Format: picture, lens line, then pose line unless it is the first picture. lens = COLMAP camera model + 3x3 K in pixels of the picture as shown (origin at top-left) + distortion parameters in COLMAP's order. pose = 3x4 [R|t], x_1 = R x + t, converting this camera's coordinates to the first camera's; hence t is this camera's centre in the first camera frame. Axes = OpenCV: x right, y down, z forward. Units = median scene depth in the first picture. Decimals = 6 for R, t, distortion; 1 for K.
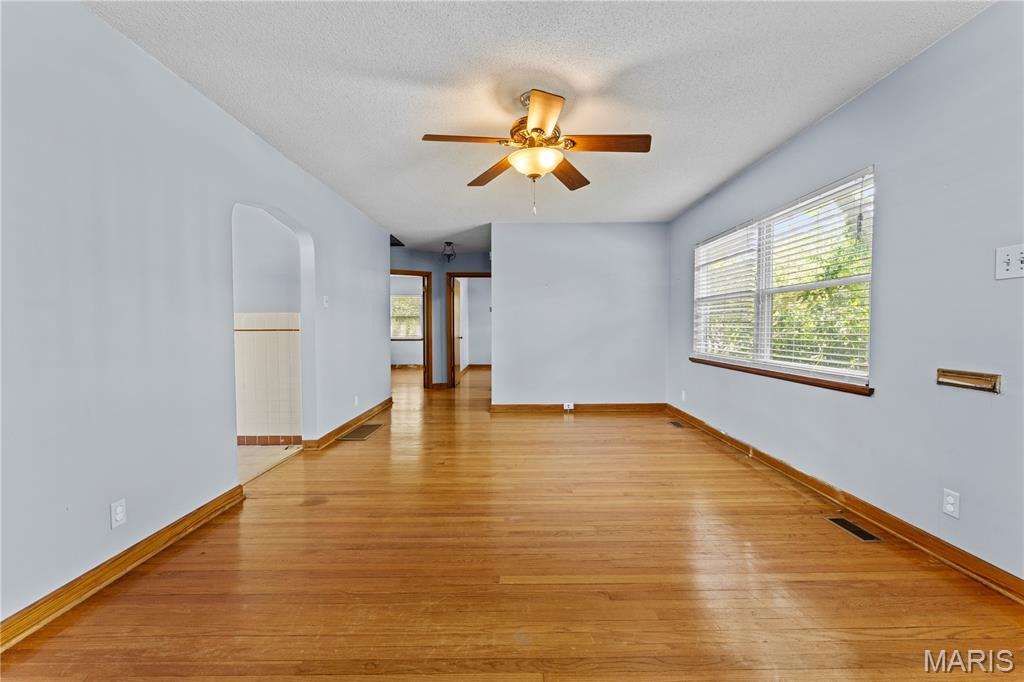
lens RADIAL K [[420.7, 0, 509.1], [0, 420.7, 323.9], [0, 0, 1]] dist [-0.000701, 0.000048]
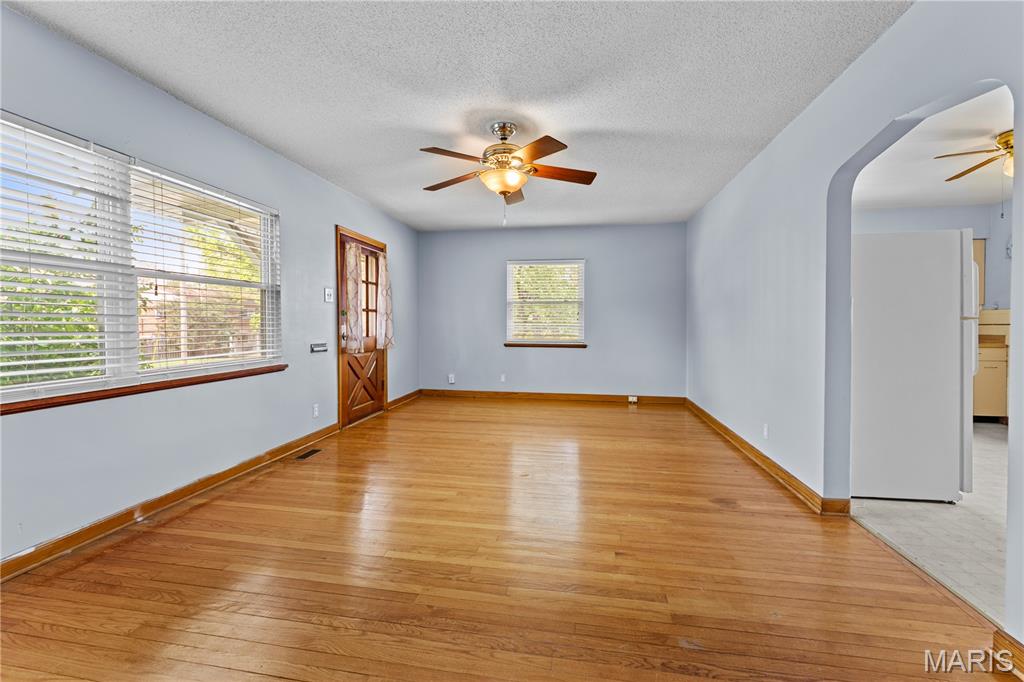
lens RADIAL K [[420.7, 0, 509.1], [0, 420.7, 323.9], [0, 0, 1]] dist [-0.000701, 0.000048]
pose [[-0.986414, 0.004889, 0.164207, -0.099149], [0.004783, 0.999988, -0.001044, 0.009776], [-0.164210, -0.000245, -0.986425, 1.478811]]
